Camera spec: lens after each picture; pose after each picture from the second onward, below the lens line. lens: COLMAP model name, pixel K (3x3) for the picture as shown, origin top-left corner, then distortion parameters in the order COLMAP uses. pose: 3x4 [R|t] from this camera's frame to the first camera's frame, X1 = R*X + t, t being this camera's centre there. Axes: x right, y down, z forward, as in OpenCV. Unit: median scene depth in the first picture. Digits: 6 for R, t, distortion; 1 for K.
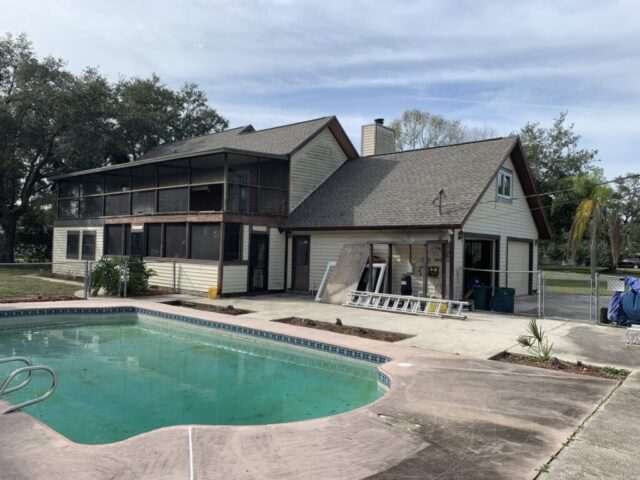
lens RADIAL K [[486.9, 0, 320.1], [0, 486.9, 240.9], [0, 0, 1]] dist [0.002525, 0.000034]
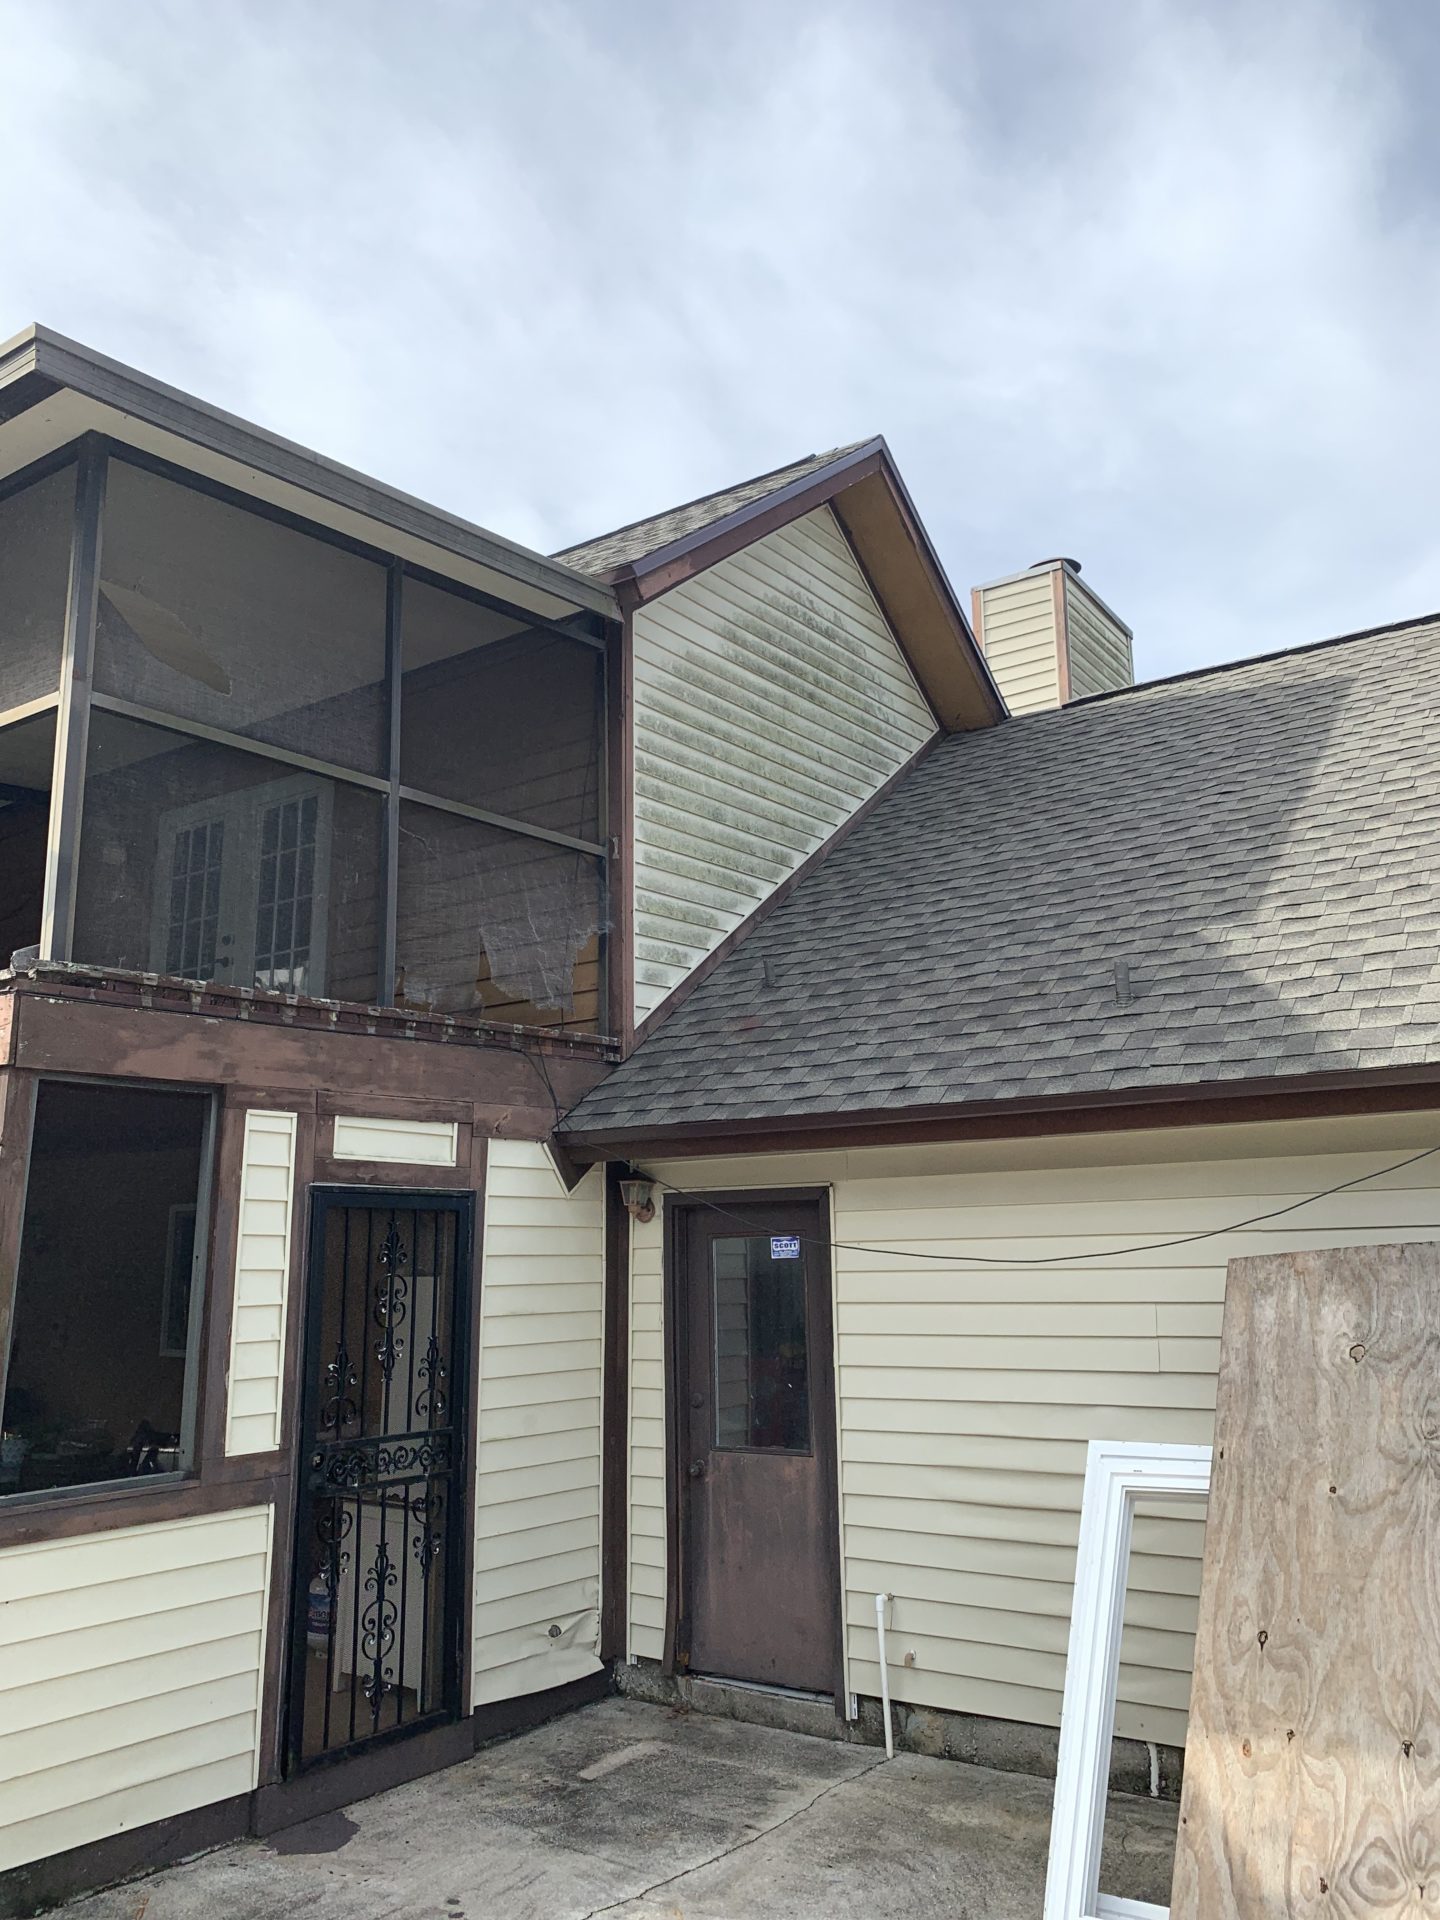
lens RADIAL K [[1442.2, 0, 722.7], [0, 1442.2, 960.6], [0, 0, 1]] dist [0.123087, -0.283131]
pose [[0.995300, -0.018676, 0.095017, -0.077955], [0.036348, 0.981530, -0.187821, -0.000666], [-0.089755, 0.190392, 0.977596, 0.636535]]
